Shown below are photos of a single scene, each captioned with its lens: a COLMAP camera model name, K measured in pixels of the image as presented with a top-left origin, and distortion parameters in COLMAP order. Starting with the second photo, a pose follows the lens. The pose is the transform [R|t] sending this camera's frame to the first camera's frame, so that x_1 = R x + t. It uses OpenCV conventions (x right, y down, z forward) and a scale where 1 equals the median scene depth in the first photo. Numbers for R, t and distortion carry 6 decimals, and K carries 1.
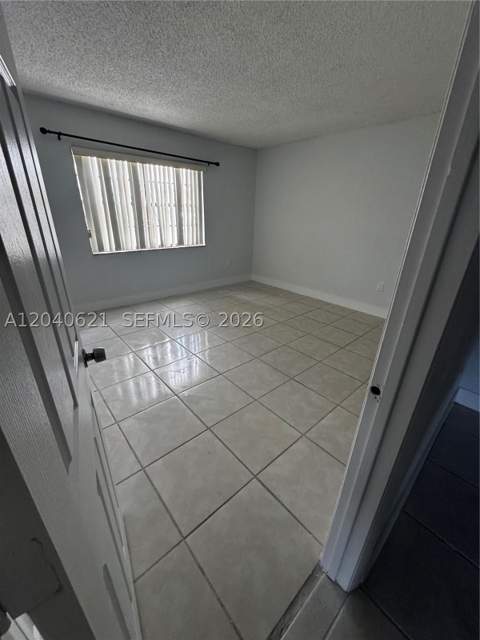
lens RADIAL K [[257.5, 0, 240.0], [0, 257.5, 320.0], [0, 0, 1]] dist [0.009270, 0.000115]
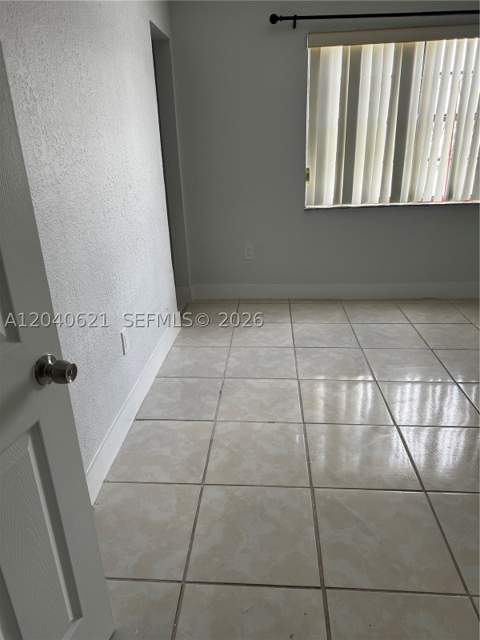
lens RADIAL K [[446.3, 0, 240.5], [0, 446.3, 328.2], [0, 0, 1]] dist [0.059003, -0.058412]
pose [[0.703275, 0.236986, -0.670255, 0.128021], [-0.233499, 0.967498, 0.097083, -0.051297], [0.671478, 0.088228, 0.735753, 0.145892]]
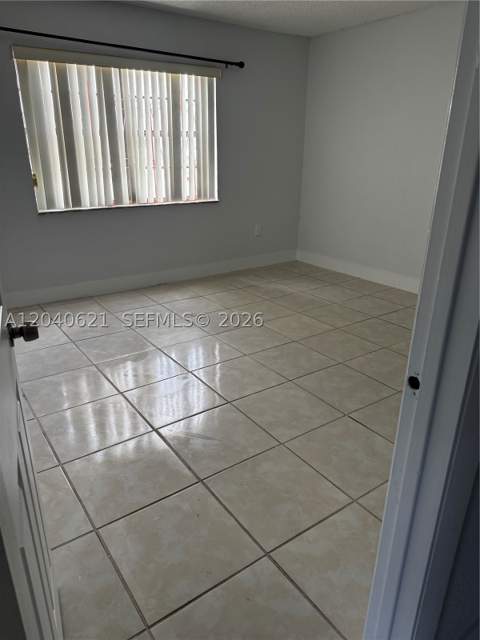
lens RADIAL K [[446.3, 0, 240.5], [0, 446.3, 328.2], [0, 0, 1]] dist [0.059003, -0.058412]
pose [[0.994762, 0.022115, -0.099797, 0.044777], [-0.023871, 0.999580, -0.016439, 0.038273], [0.099391, 0.018735, 0.994872, -0.051527]]
